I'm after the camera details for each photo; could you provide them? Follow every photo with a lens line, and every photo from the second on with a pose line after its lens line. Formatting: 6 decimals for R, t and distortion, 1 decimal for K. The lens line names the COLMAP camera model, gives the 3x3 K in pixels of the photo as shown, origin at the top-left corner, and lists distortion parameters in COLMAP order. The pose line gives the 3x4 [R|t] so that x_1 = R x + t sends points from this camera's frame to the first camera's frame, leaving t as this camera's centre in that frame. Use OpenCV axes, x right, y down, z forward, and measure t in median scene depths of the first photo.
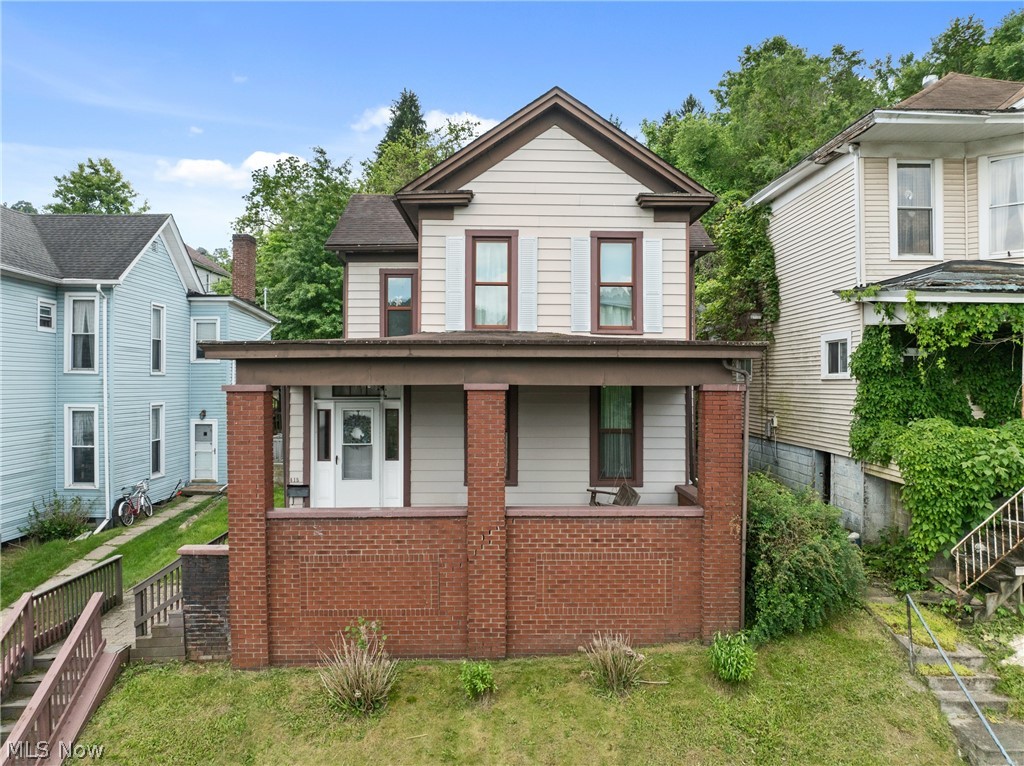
lens RADIAL K [[745.6, 0, 512.1], [0, 745.6, 375.1], [0, 0, 1]] dist [-0.029635, -0.014076]
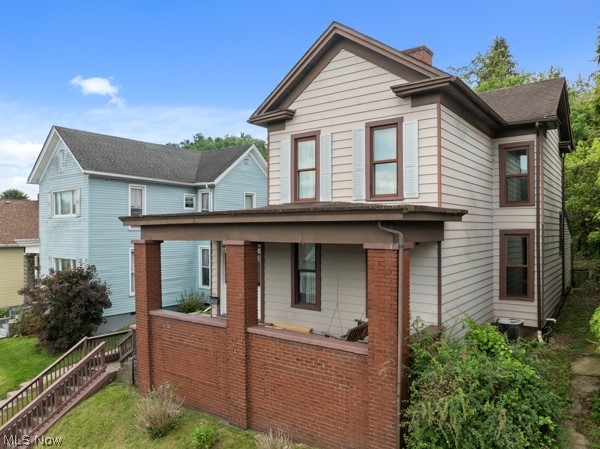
lens RADIAL K [[436.9, 0, 300.7], [0, 436.9, 229.5], [0, 0, 1]] dist [-0.029635, -0.014076]
pose [[0.788661, -0.004737, -0.614810, 0.486723], [0.010135, 0.999935, 0.005297, -0.010924], [0.614745, -0.010409, 0.788657, 0.323104]]
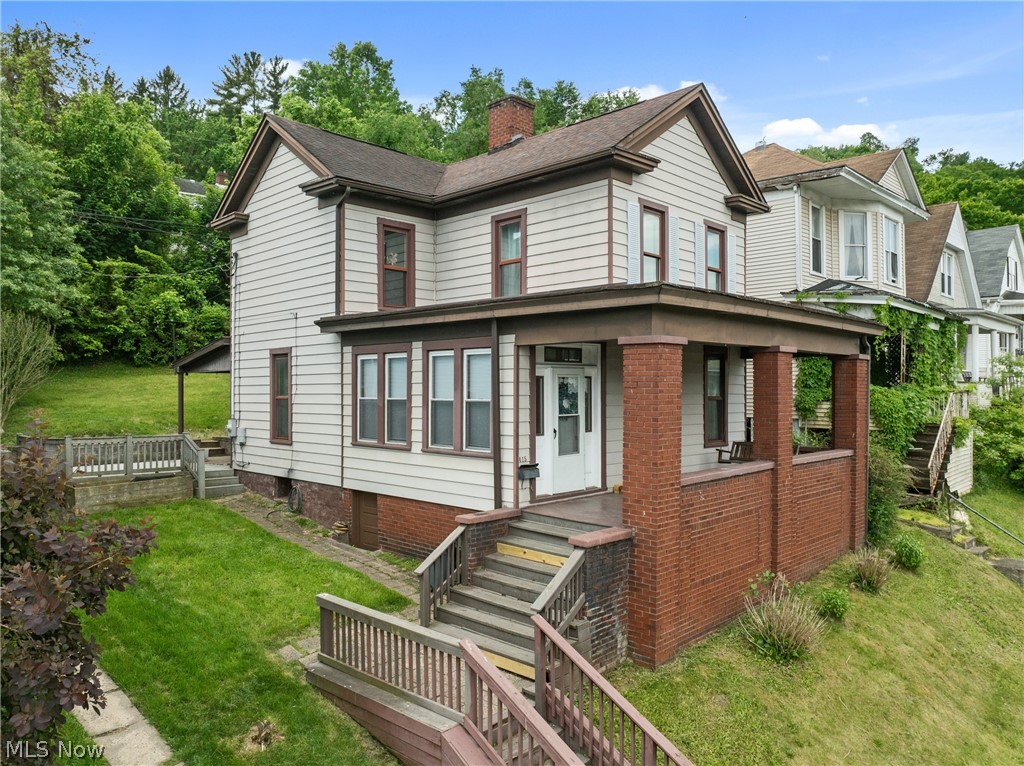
lens RADIAL K [[745.6, 0, 511.3], [0, 745.6, 392.2], [0, 0, 1]] dist [-0.029635, -0.014076]
pose [[0.711505, -0.003110, 0.702674, -0.884977], [-0.005789, 0.999930, 0.010287, 0.056670], [-0.702657, -0.011388, 0.711438, 0.407718]]
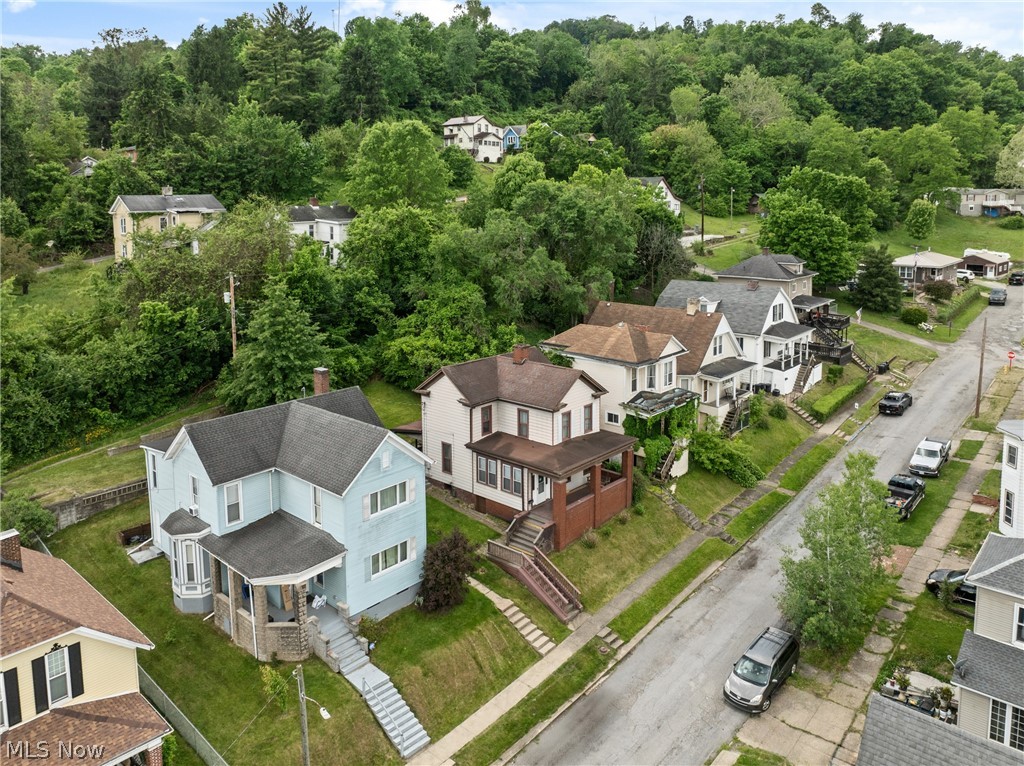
lens RADIAL K [[745.6, 0, 544.3], [0, 745.6, 276.4], [0, 0, 1]] dist [-0.029635, -0.014076]
pose [[0.657248, -0.075901, 0.749843, -2.637238], [-0.007073, 0.994251, 0.106840, -1.188633], [-0.753641, -0.075523, 0.652933, -1.130321]]
